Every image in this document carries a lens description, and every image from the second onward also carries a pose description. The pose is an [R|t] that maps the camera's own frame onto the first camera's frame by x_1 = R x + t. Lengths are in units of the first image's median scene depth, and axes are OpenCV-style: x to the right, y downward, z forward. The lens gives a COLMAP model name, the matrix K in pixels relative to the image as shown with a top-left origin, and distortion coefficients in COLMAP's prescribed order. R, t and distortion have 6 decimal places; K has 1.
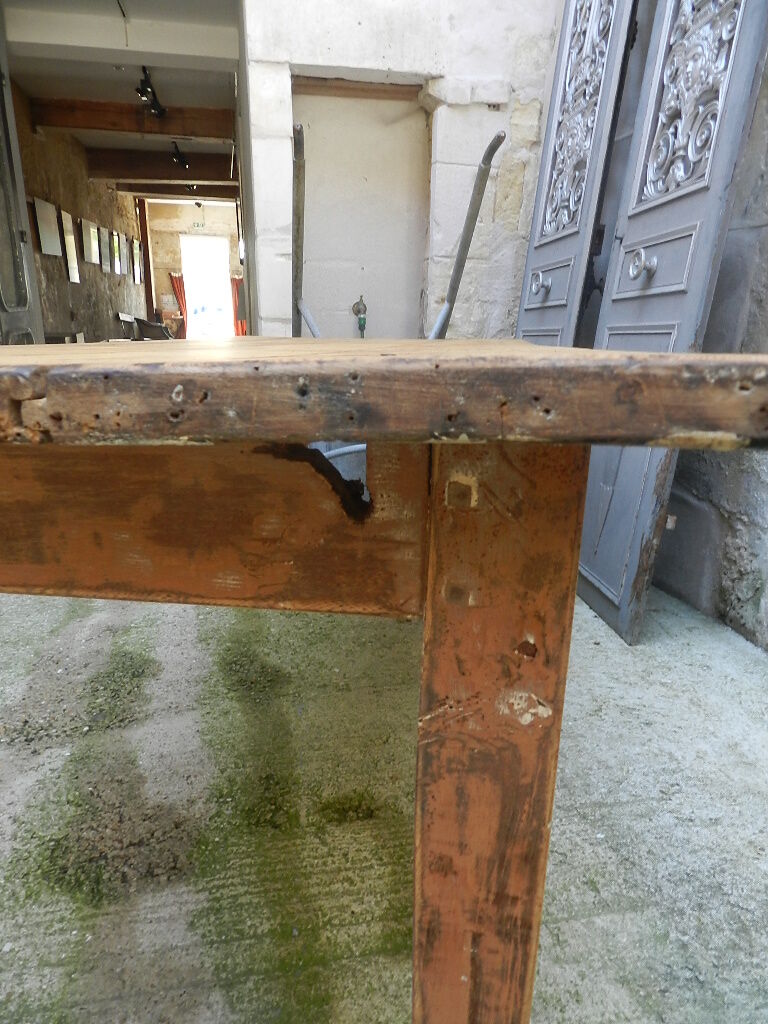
lens RADIAL K [[686.0, 0, 382.9], [0, 686.0, 516.6], [0, 0, 1]] dist [0.021515, -0.007026]
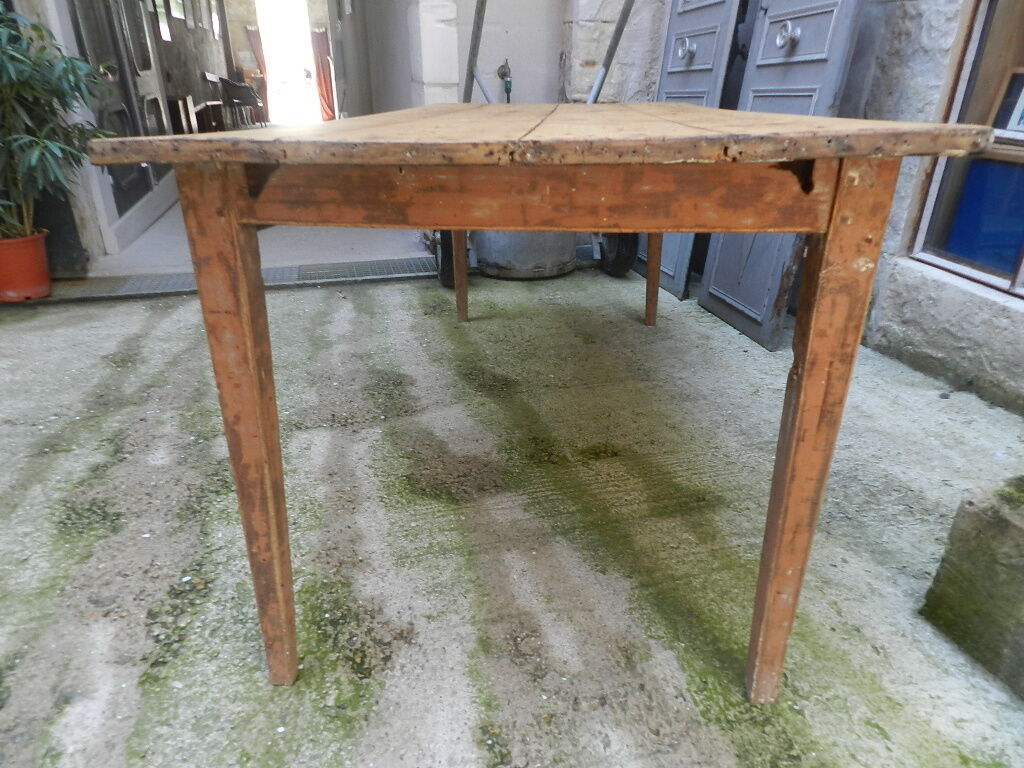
lens RADIAL K [[684.4, 0, 510.8], [0, 684.4, 381.7], [0, 0, 1]] dist [0.020443, 0.002461]
pose [[0.997601, -0.038140, 0.057765, -0.308266], [0.029629, 0.989477, 0.141623, 0.071569], [-0.062558, -0.139572, 0.988234, -0.374598]]
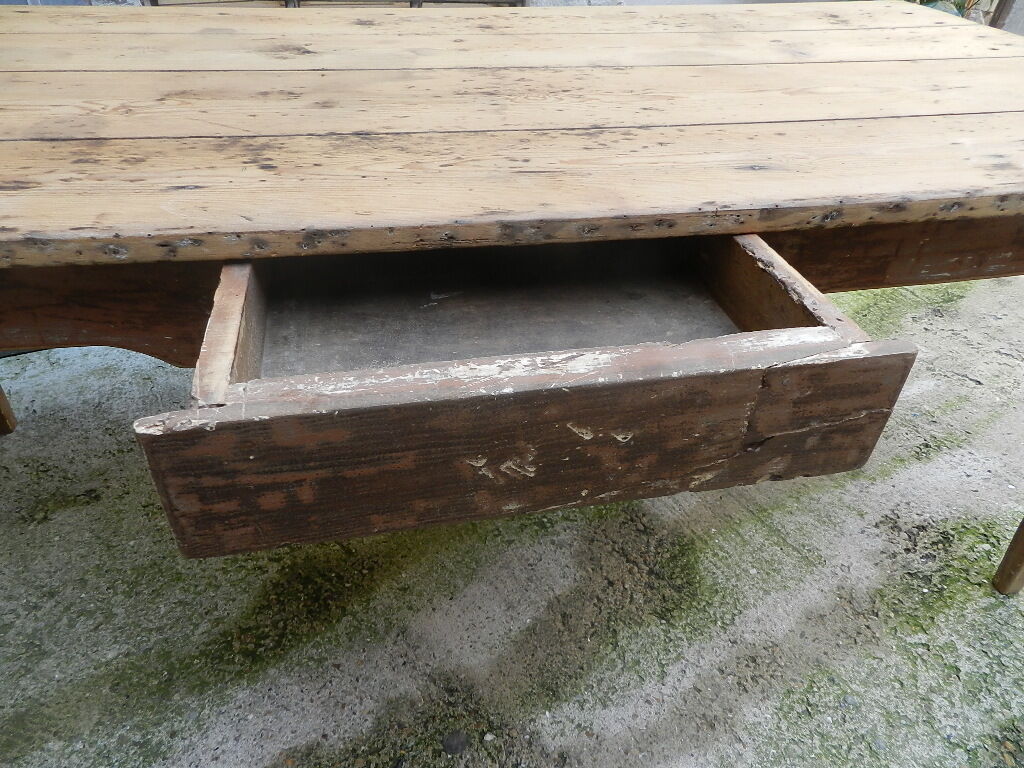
lens RADIAL K [[686.0, 0, 516.9], [0, 686.0, 385.3], [0, 0, 1]] dist [0.021515, -0.007026]
pose [[-0.347338, -0.576941, 0.739253, -0.884809], [0.203693, 0.723093, 0.660035, -0.454836], [-0.915350, 0.379836, -0.133638, 1.117720]]
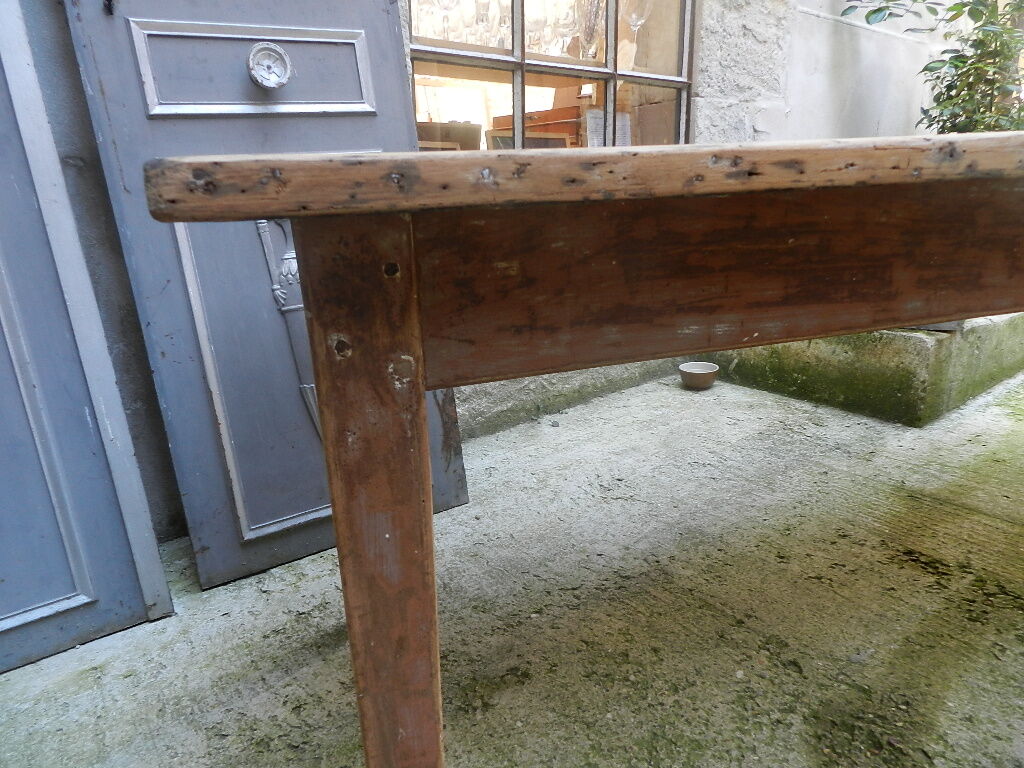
lens RADIAL K [[686.0, 0, 516.9], [0, 686.0, 385.3], [0, 0, 1]] dist [0.021515, -0.007026]
pose [[-0.444759, -0.250372, 0.859944, -0.647233], [0.279223, 0.873523, 0.398738, -0.457044], [-0.851014, 0.417459, -0.318597, 1.786221]]
